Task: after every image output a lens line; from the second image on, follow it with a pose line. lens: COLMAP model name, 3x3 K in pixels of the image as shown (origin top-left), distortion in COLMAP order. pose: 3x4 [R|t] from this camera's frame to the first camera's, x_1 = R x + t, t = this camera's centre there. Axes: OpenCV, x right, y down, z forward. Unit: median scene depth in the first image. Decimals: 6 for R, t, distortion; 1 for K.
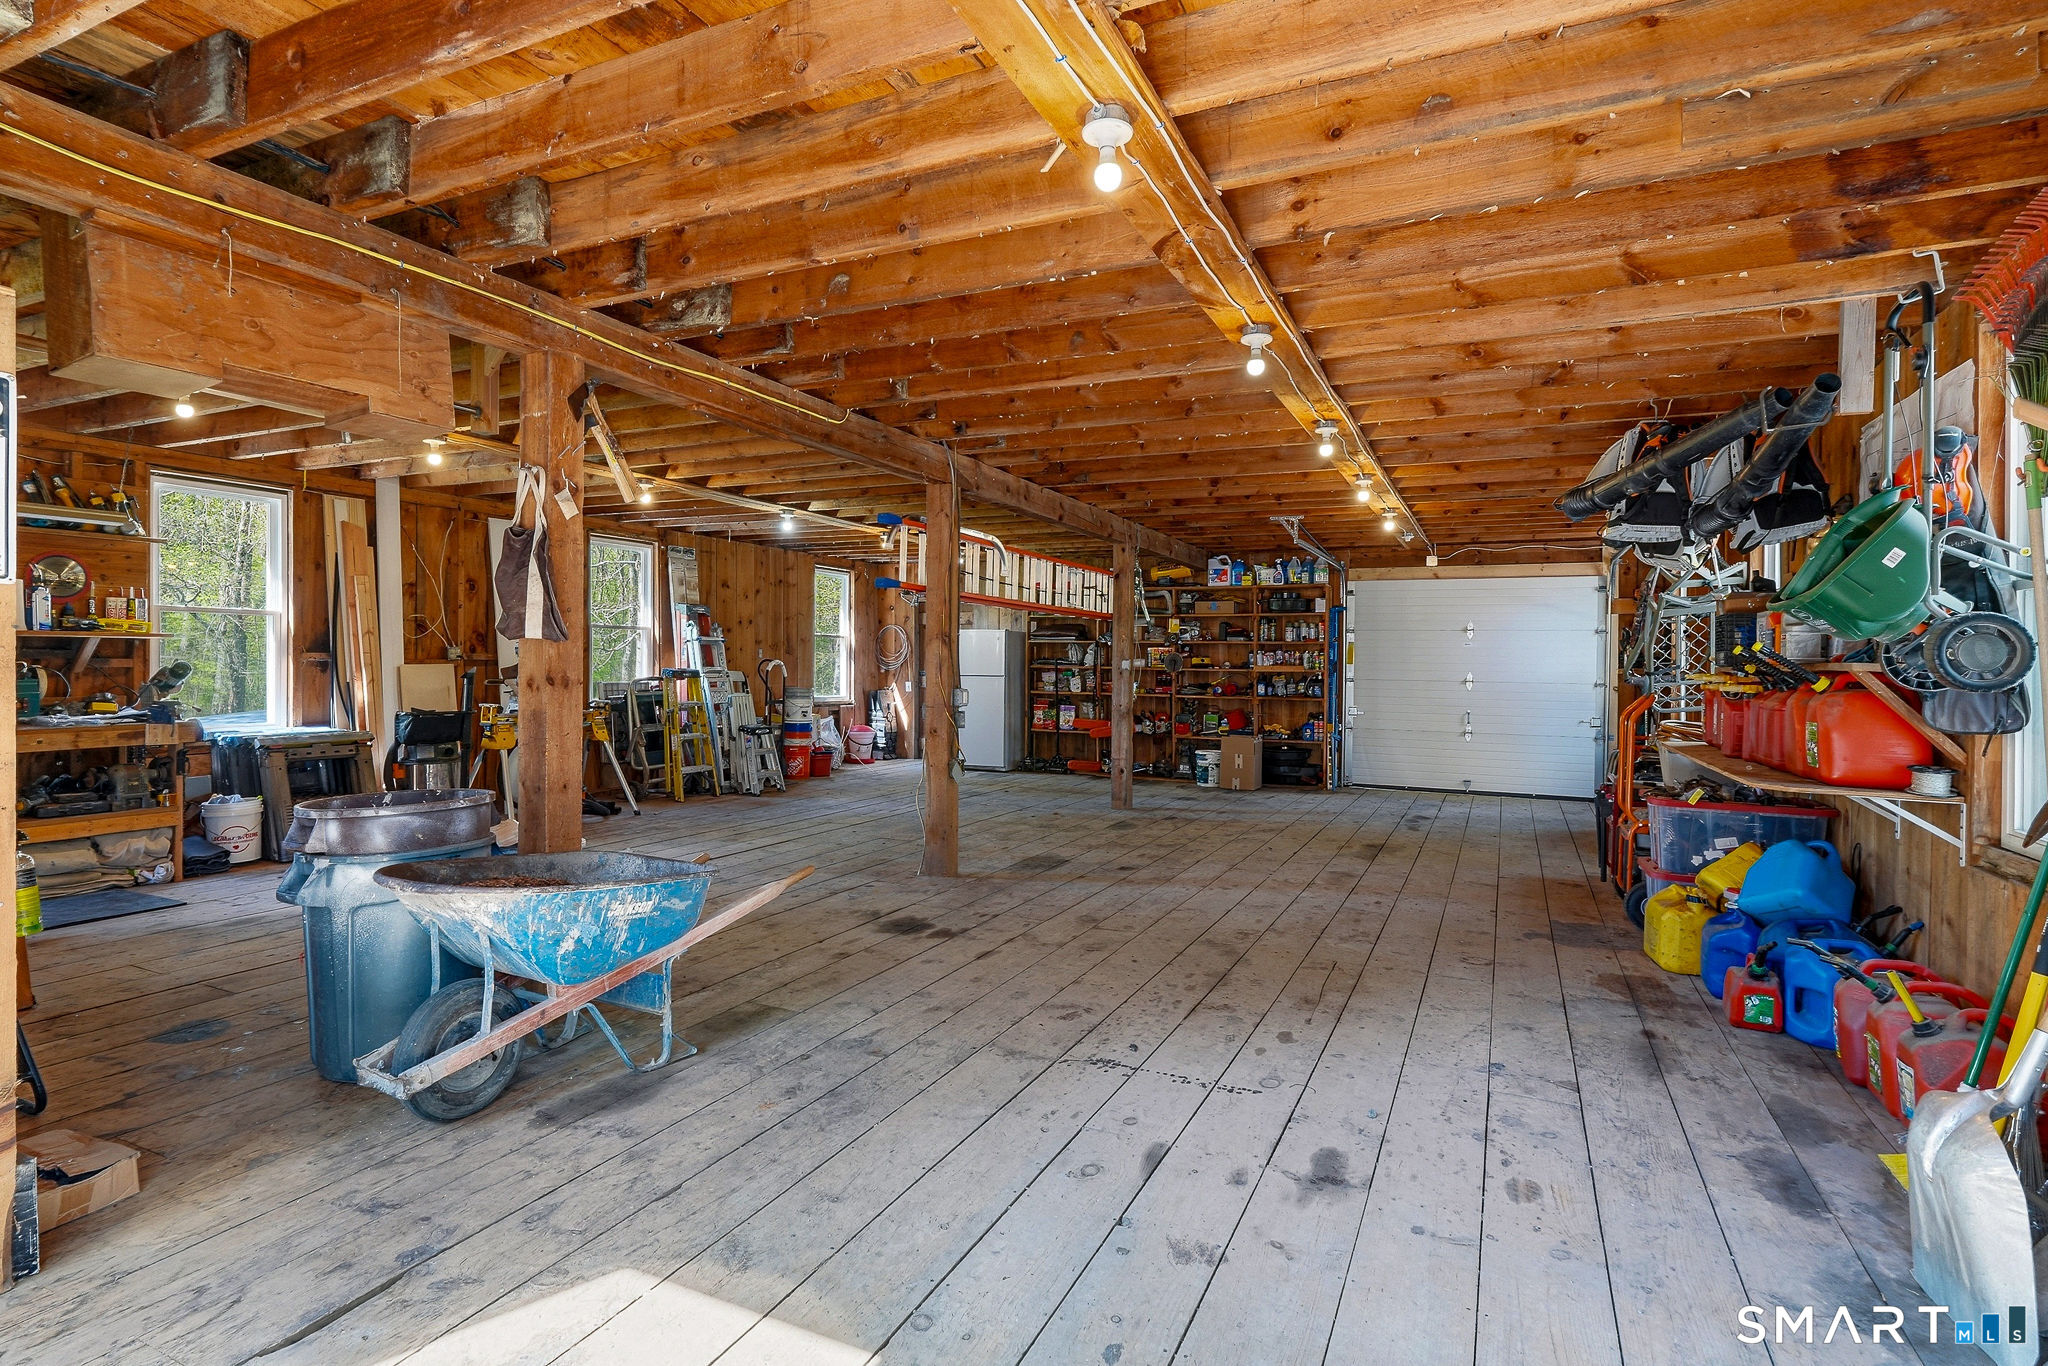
lens RADIAL K [[1006.5, 0, 1024.6], [0, 1006.5, 693.2], [0, 0, 1]] dist [0.003614, 0.000624]
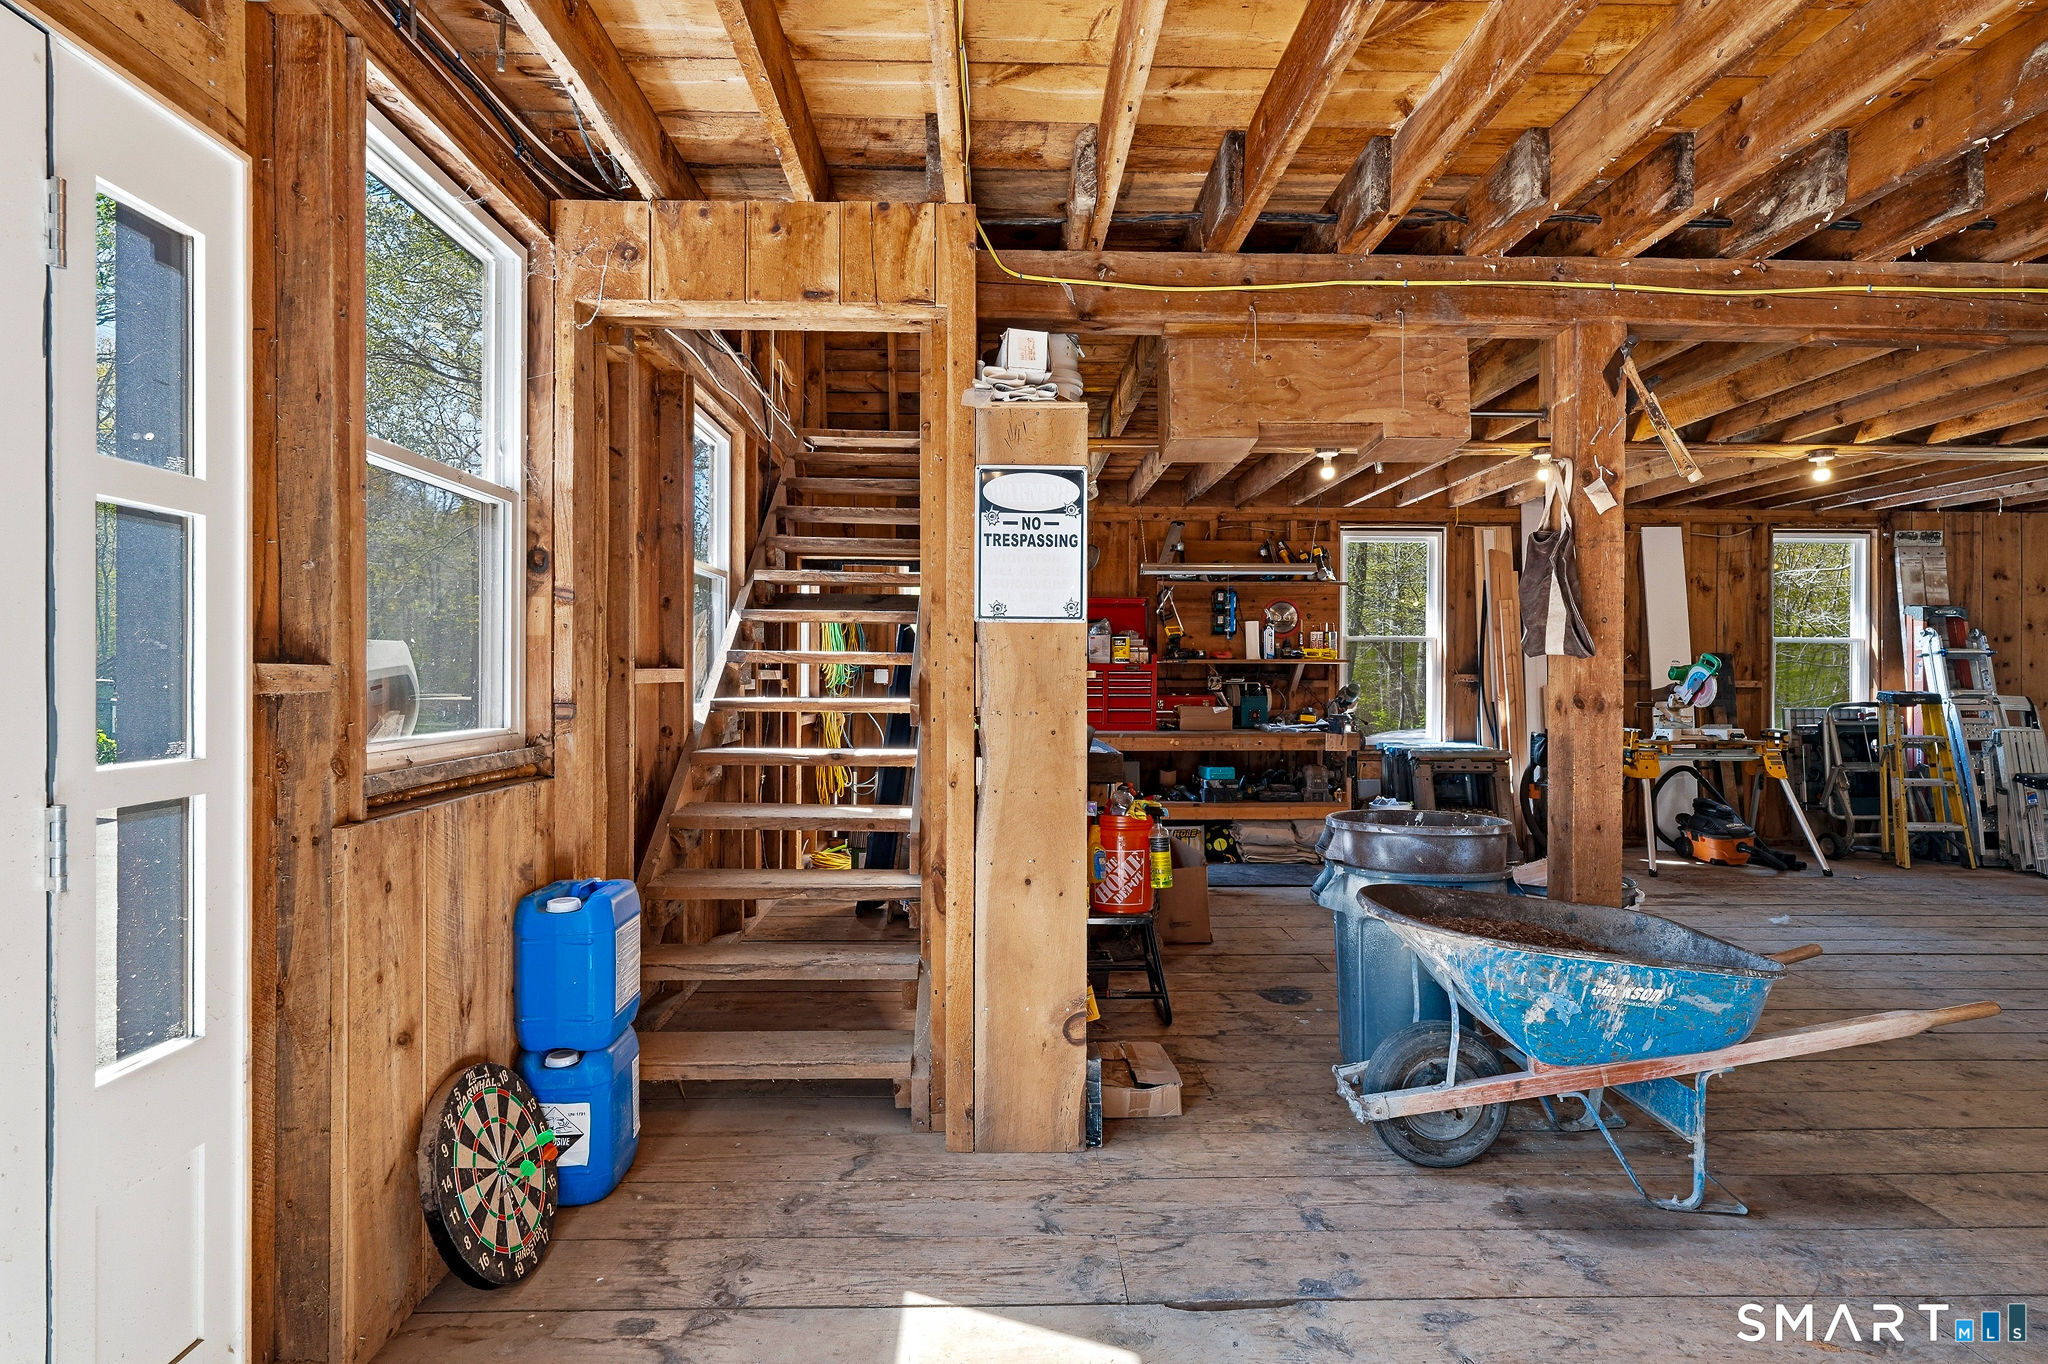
lens RADIAL K [[1006.5, 0, 1024.6], [0, 1006.5, 692.2], [0, 0, 1]] dist [0.003614, 0.000624]
pose [[0.456512, 0.007291, -0.889687, 0.081538], [-0.027460, 0.999605, -0.005898, -0.003553], [0.889293, 0.027124, 0.456533, 0.180057]]
